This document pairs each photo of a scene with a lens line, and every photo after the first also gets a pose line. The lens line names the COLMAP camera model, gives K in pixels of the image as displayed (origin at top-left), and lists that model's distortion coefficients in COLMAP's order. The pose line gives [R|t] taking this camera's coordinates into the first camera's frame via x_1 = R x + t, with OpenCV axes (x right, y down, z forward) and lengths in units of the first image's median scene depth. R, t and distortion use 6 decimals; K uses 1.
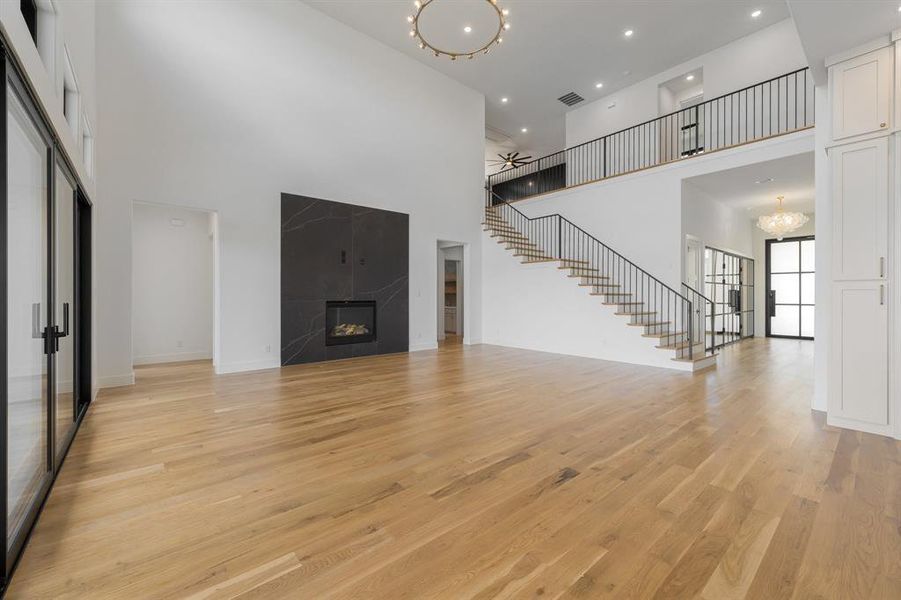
lens RADIAL K [[366.6, 0, 449.2], [0, 366.6, 300.4], [0, 0, 1]] dist [0.003943, -0.000145]
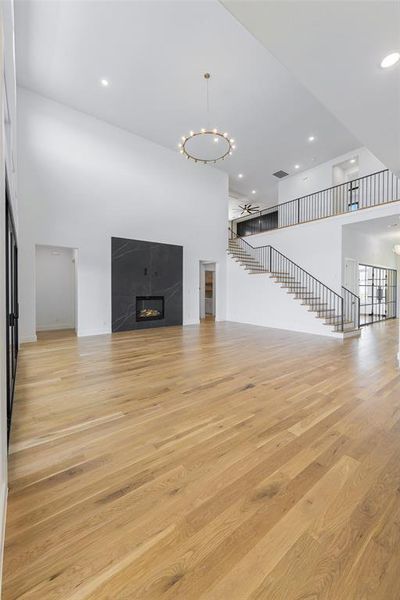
lens RADIAL K [[232.7, 0, 201.2], [0, 232.7, 295.6], [0, 0, 1]] dist [0.000118, 0.000049]
pose [[0.998533, 0.002290, -0.054098, 0.047362], [-0.001419, 0.999869, 0.016140, -0.024048], [0.054128, -0.016039, 0.998405, -0.126658]]
